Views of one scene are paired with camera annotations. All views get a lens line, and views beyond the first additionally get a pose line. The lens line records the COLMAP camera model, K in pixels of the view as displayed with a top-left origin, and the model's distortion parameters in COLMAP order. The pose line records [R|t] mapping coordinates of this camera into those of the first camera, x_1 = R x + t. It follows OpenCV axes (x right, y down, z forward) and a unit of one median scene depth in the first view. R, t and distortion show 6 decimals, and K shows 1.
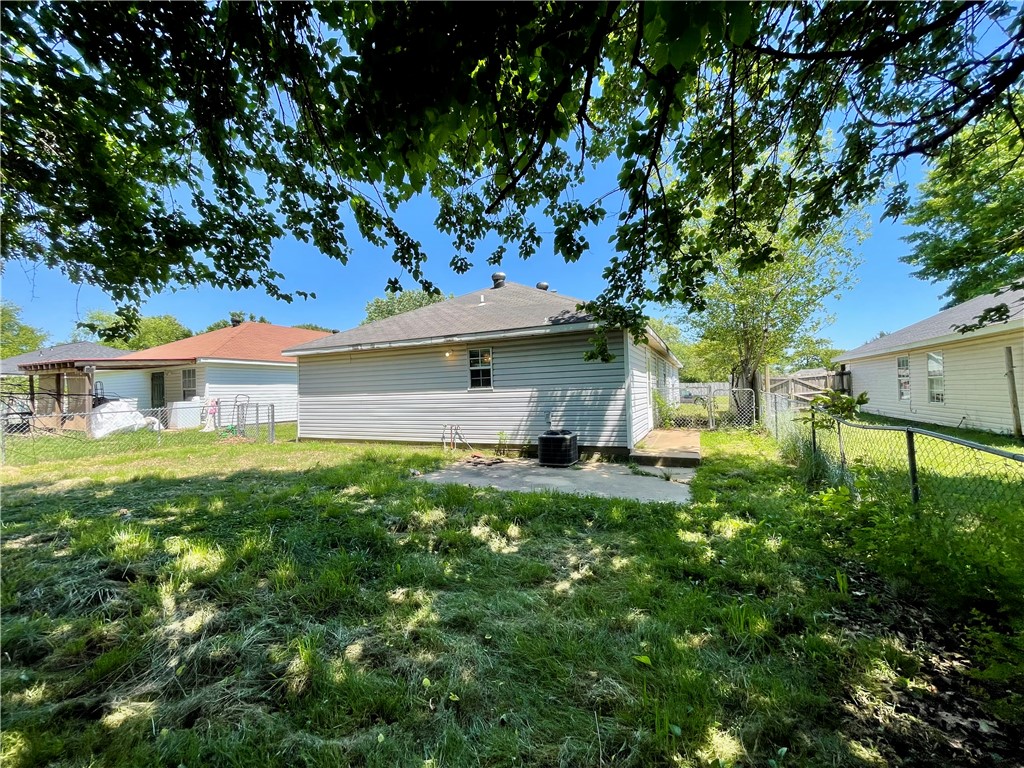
lens RADIAL K [[414.5, 0, 512.8], [0, 414.5, 384.2], [0, 0, 1]] dist [-0.001348, -0.000119]
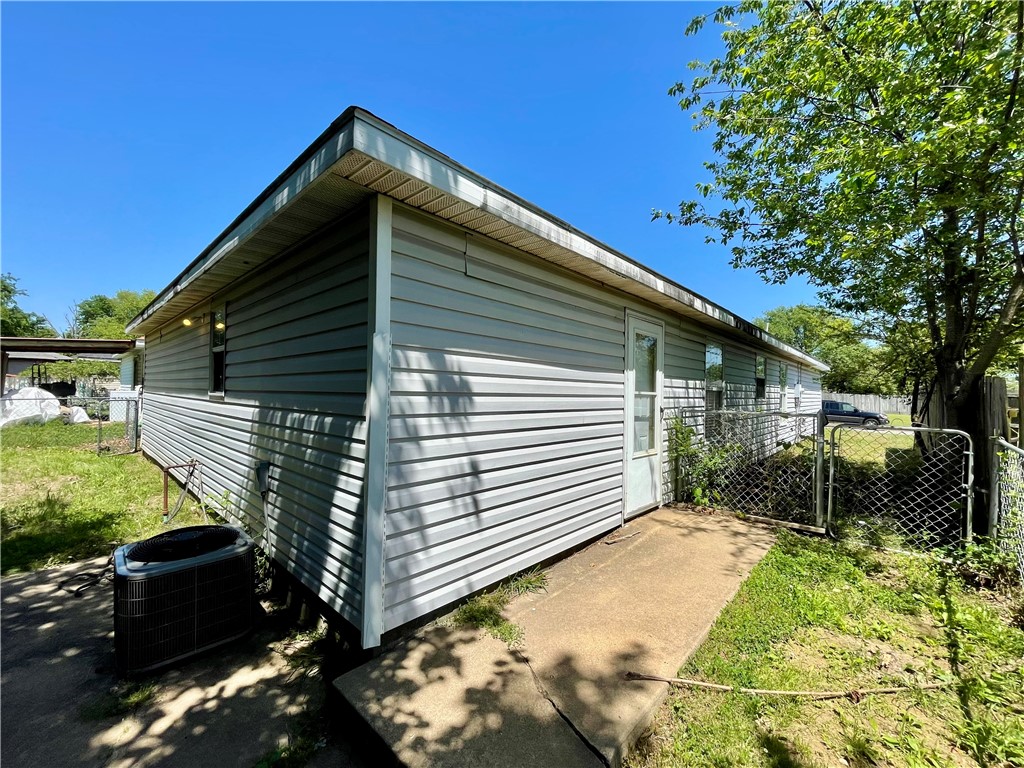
lens RADIAL K [[414.5, 0, 510.9], [0, 414.5, 386.9], [0, 0, 1]] dist [-0.001348, -0.000119]
pose [[0.949163, 0.042423, -0.311915, 0.289868], [-0.039672, 0.999098, 0.015165, -0.012911], [0.312276, -0.002020, 0.949989, 0.496766]]
